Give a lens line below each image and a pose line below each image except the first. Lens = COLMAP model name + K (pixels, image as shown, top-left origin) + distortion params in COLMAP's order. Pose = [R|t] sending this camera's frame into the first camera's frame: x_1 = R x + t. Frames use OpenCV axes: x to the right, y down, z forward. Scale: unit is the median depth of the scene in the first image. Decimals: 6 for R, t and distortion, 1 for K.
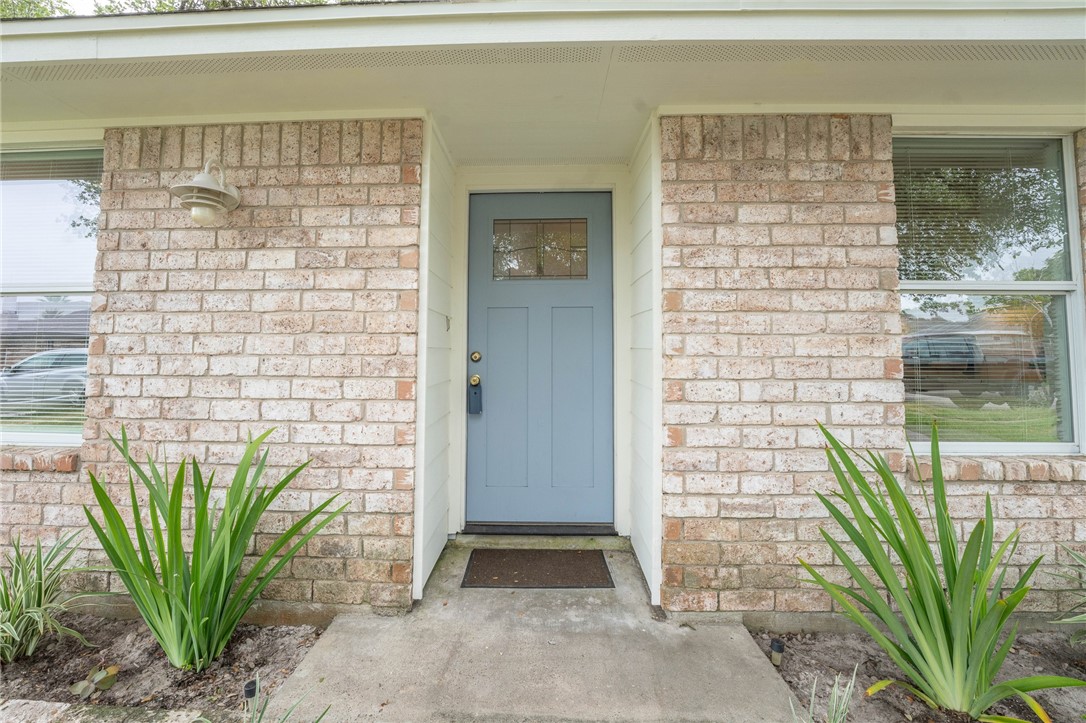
lens RADIAL K [[446.9, 0, 502.3], [0, 446.9, 324.6], [0, 0, 1]] dist [-0.027630, 0.003039]
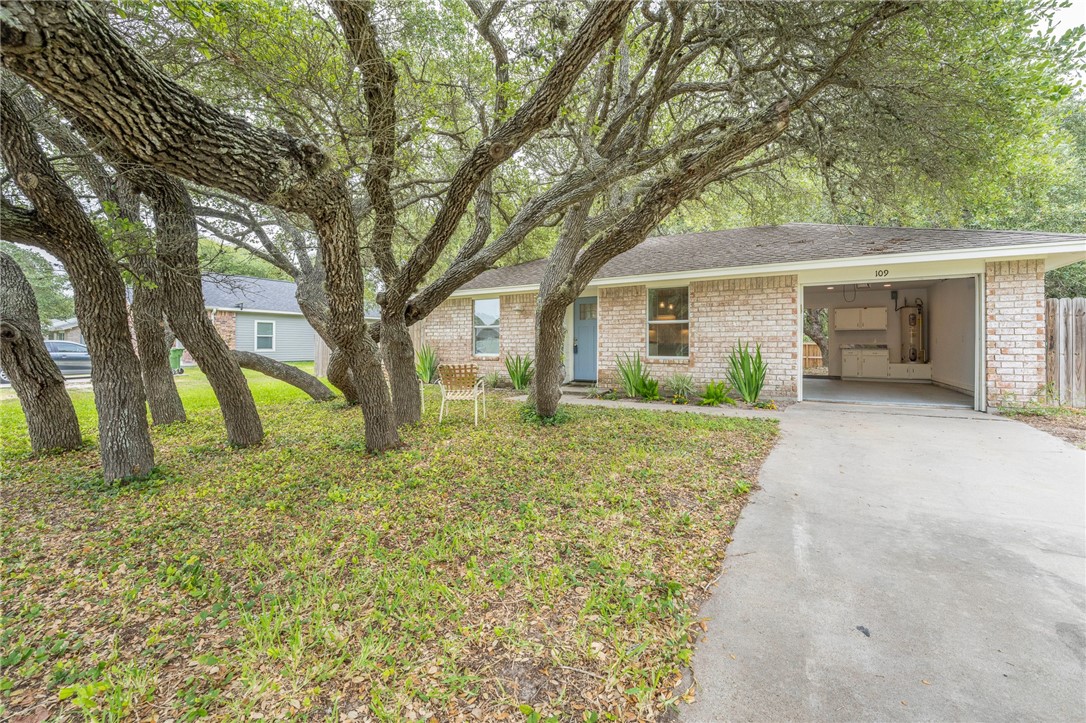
lens RADIAL K [[446.9, 0, 544.7], [0, 446.9, 346.7], [0, 0, 1]] dist [-0.027630, 0.003039]
pose [[0.888457, -0.003574, -0.458946, 2.140517], [0.035807, 0.997461, 0.061550, -0.164585], [0.457561, -0.071119, 0.886330, -3.755672]]
